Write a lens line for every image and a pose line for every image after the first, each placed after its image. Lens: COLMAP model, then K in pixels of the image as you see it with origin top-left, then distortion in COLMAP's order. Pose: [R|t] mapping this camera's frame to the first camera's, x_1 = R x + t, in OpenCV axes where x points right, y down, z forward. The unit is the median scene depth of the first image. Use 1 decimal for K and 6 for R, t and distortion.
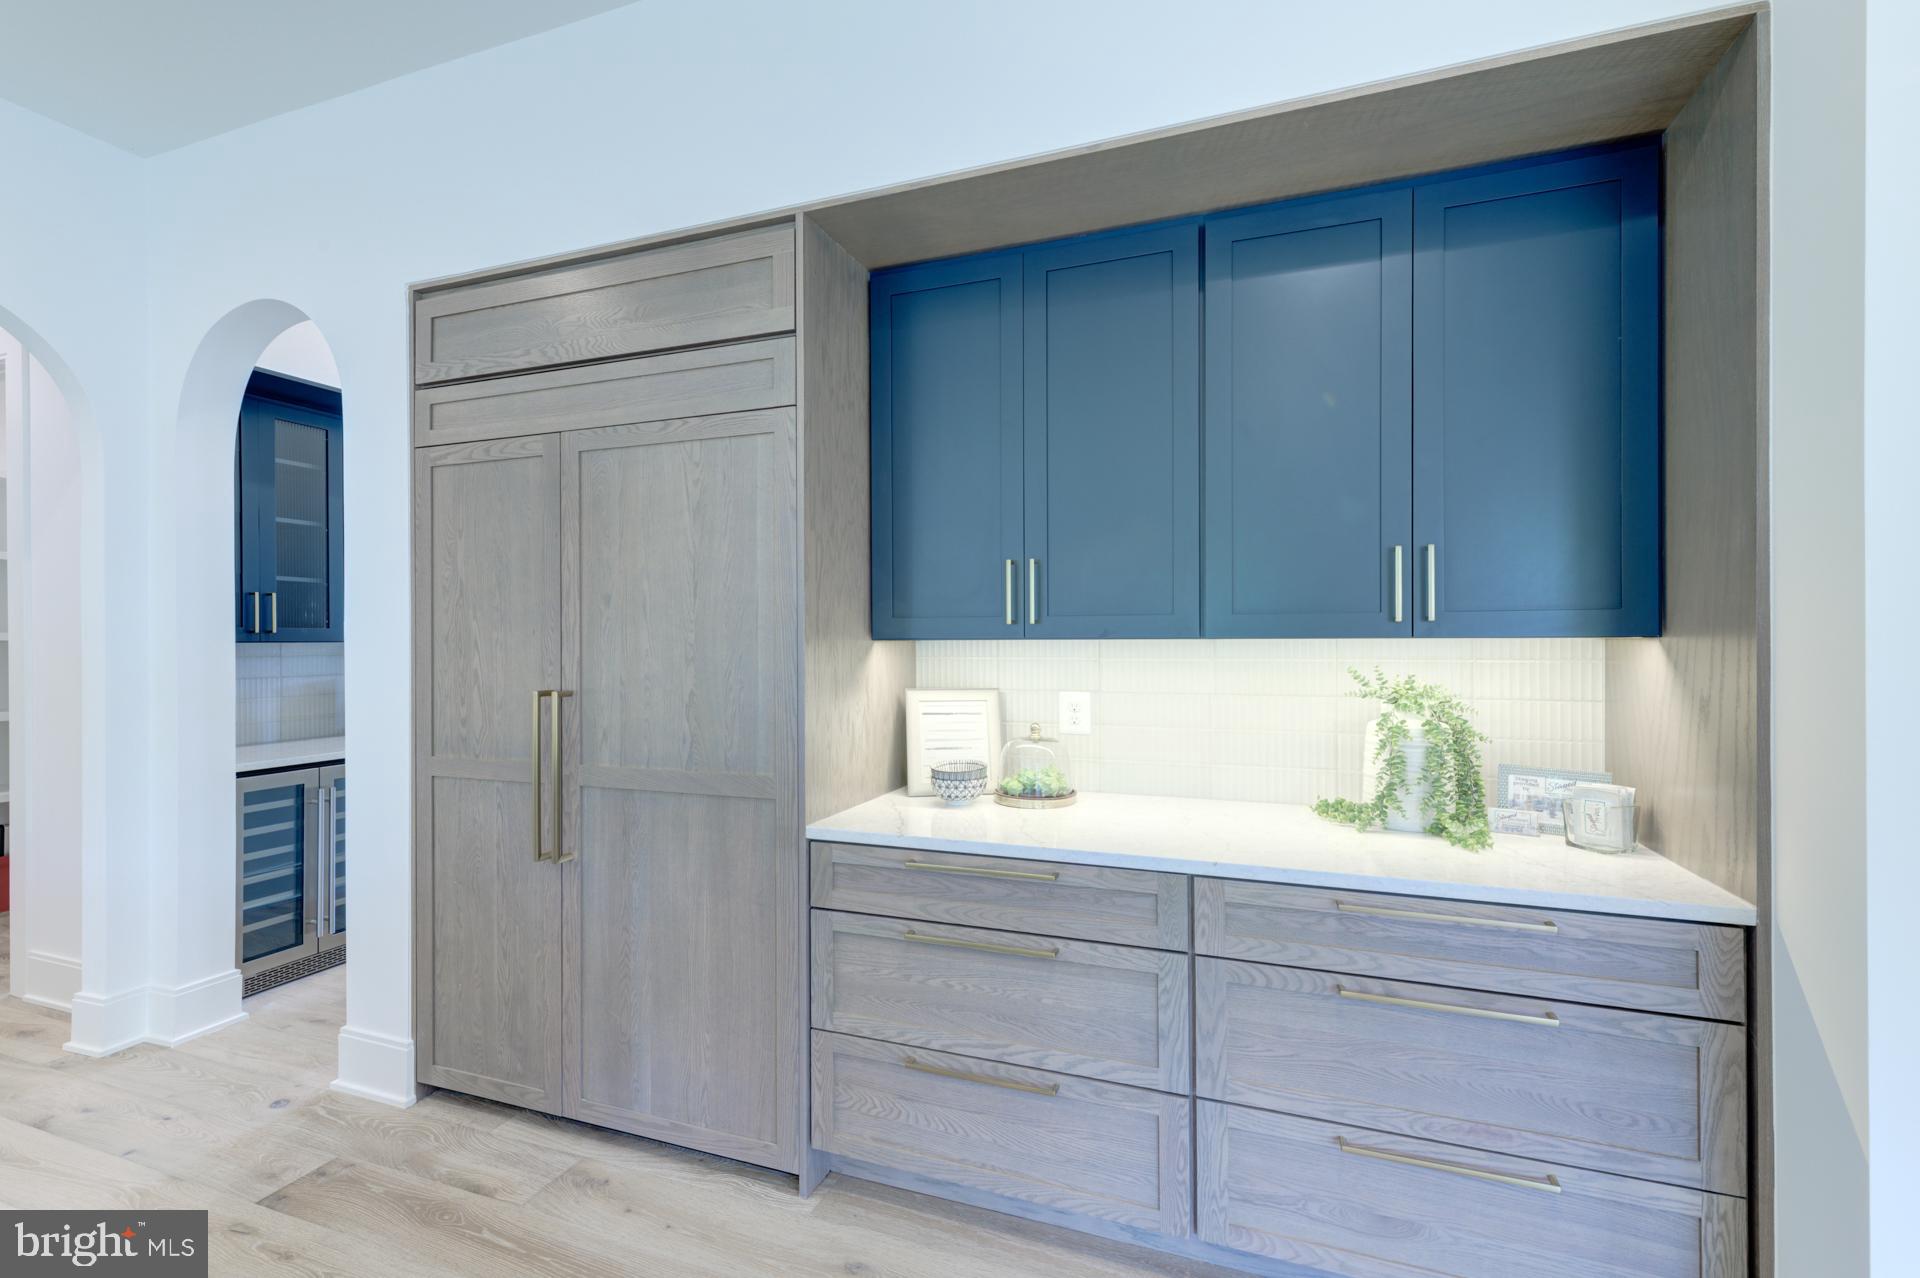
lens RADIAL K [[553.3, 0, 920.5], [0, 553.3, 638.8], [0, 0, 1]] dist [0.005169, 0.000021]
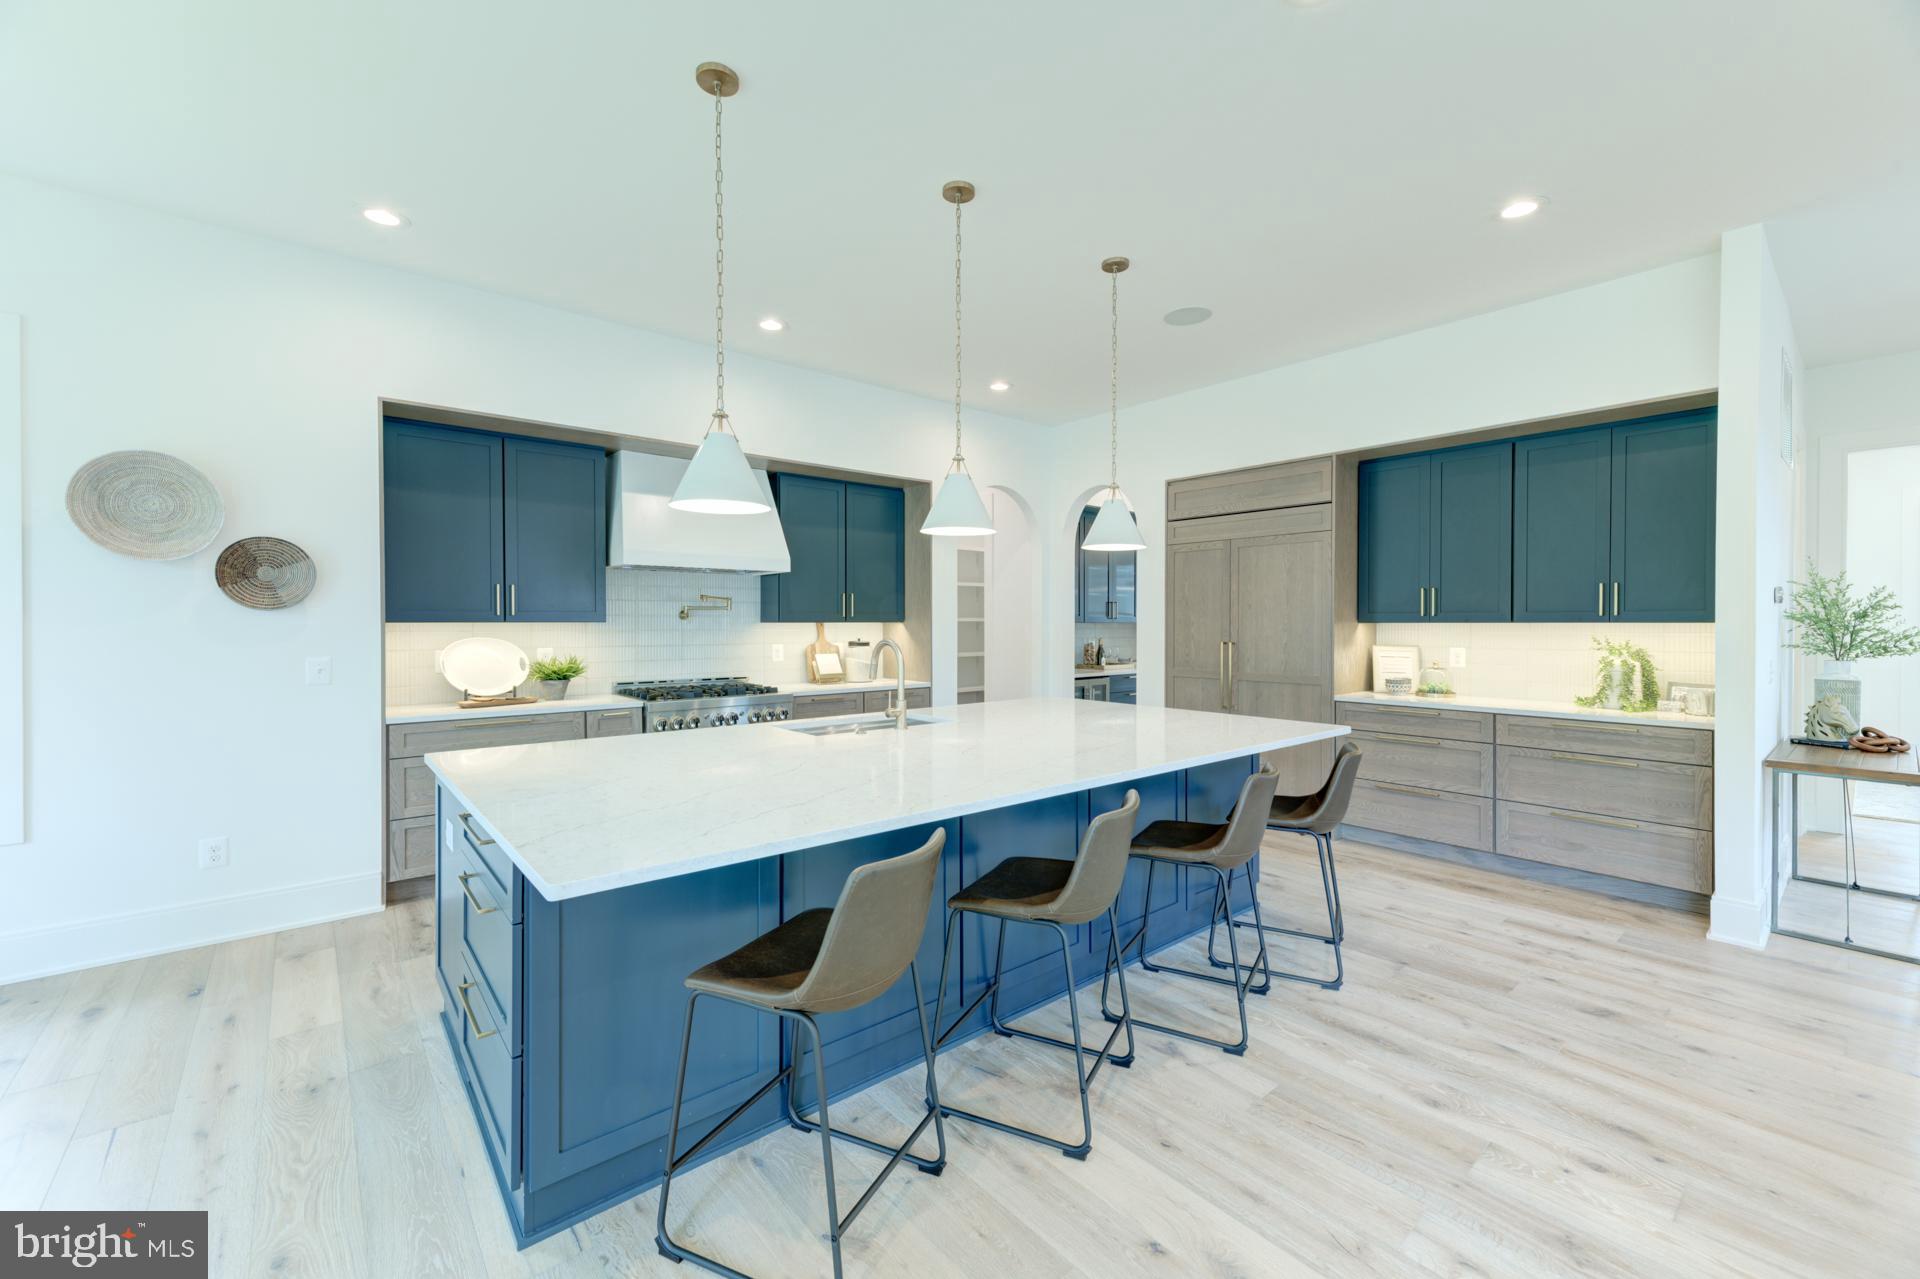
lens RADIAL K [[794.5, 0, 967.5], [0, 794.5, 630.7], [0, 0, 1]] dist [0.012086, -0.001193]
pose [[0.802083, 0.010352, -0.597123, 0.661919], [-0.004420, 0.999925, 0.011398, 0.006045], [0.597196, -0.006503, 0.802069, -3.114698]]
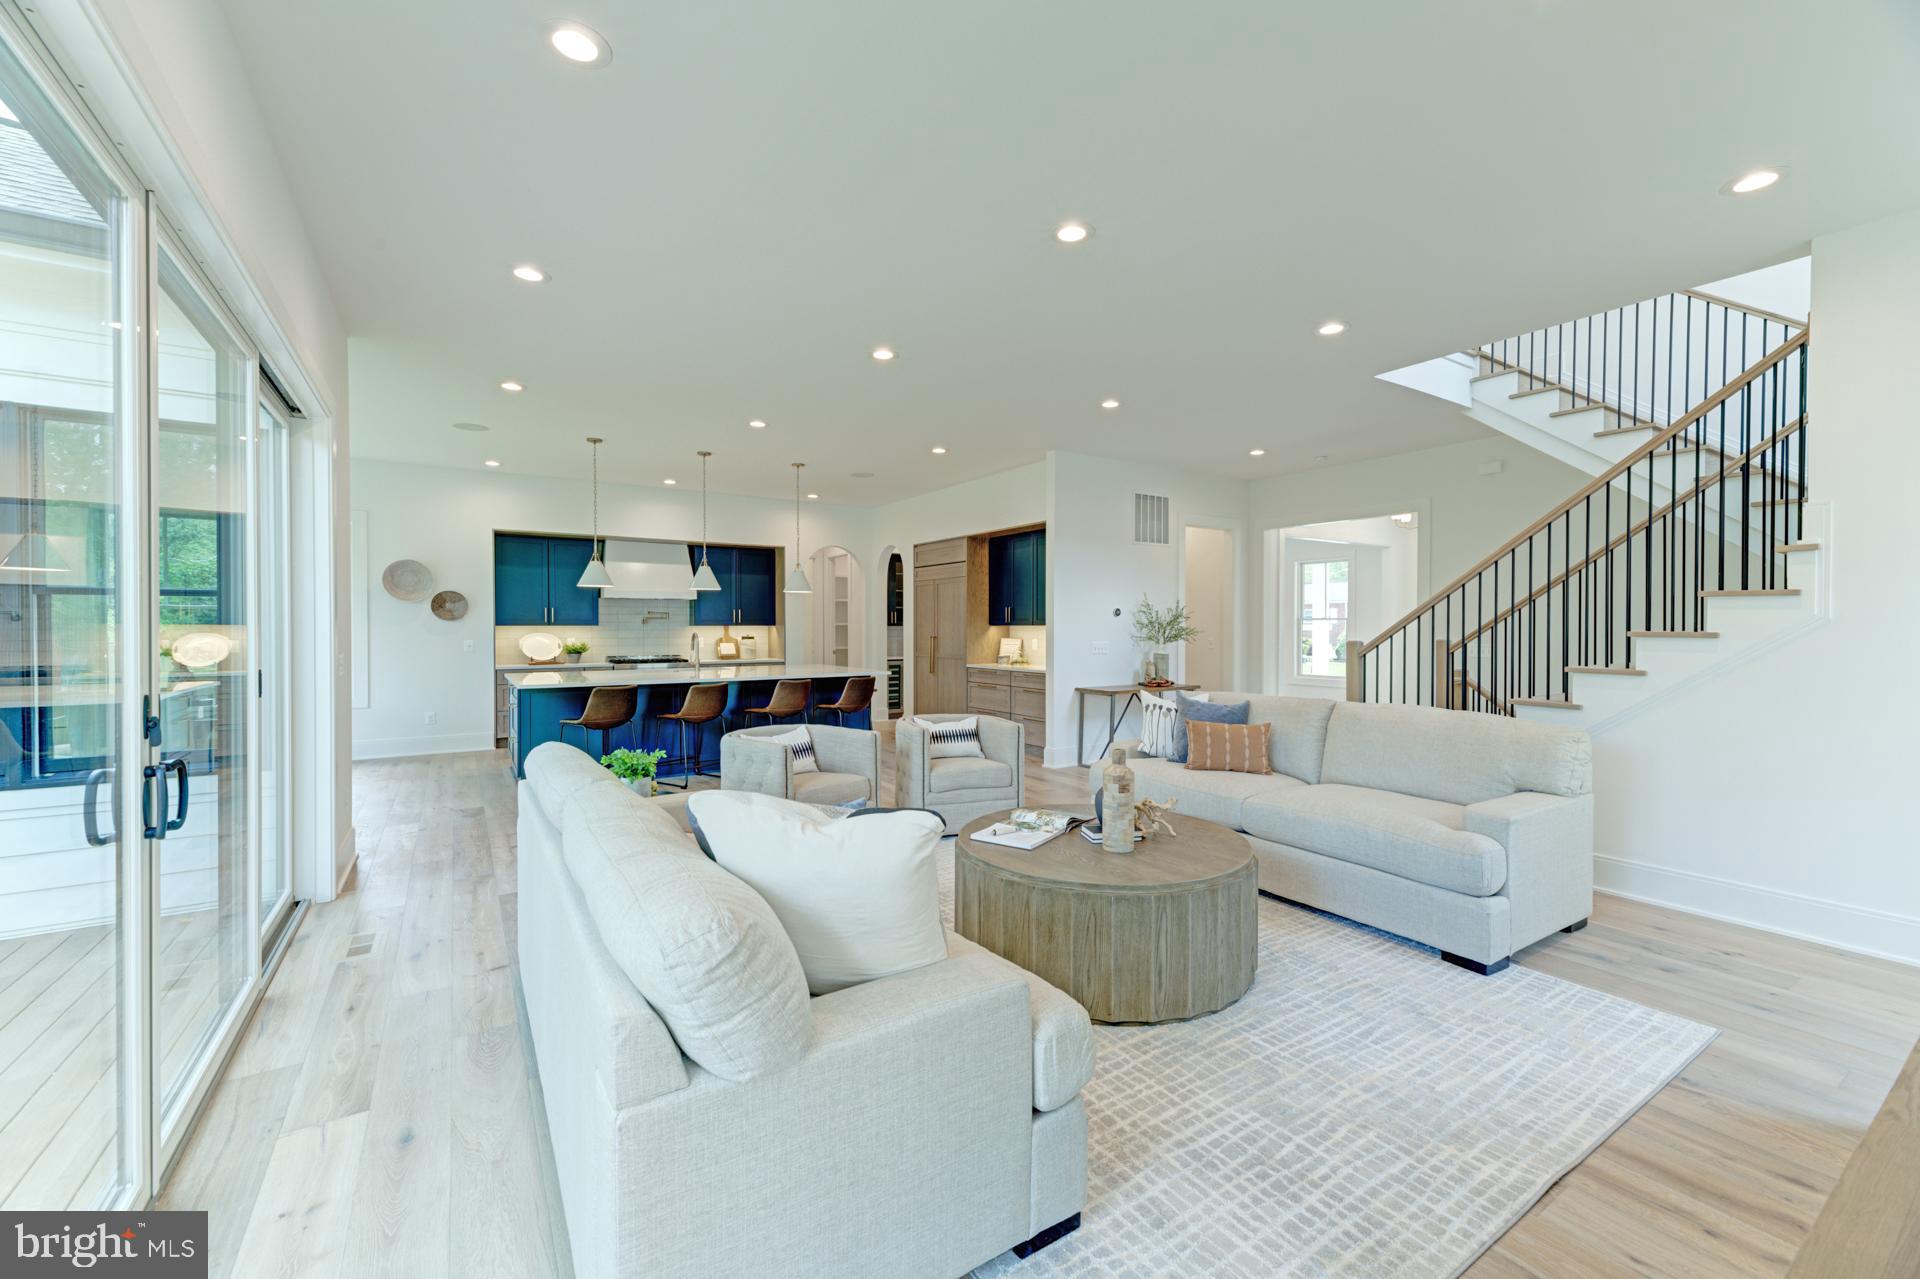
lens RADIAL K [[794.5, 0, 969.5], [0, 794.5, 632.6], [0, 0, 1]] dist [0.012086, -0.001193]
pose [[0.729830, 0.009443, -0.683563, 4.777537], [-0.003369, 0.999942, 0.010216, -0.006532], [0.683620, -0.005153, 0.729820, -4.234819]]
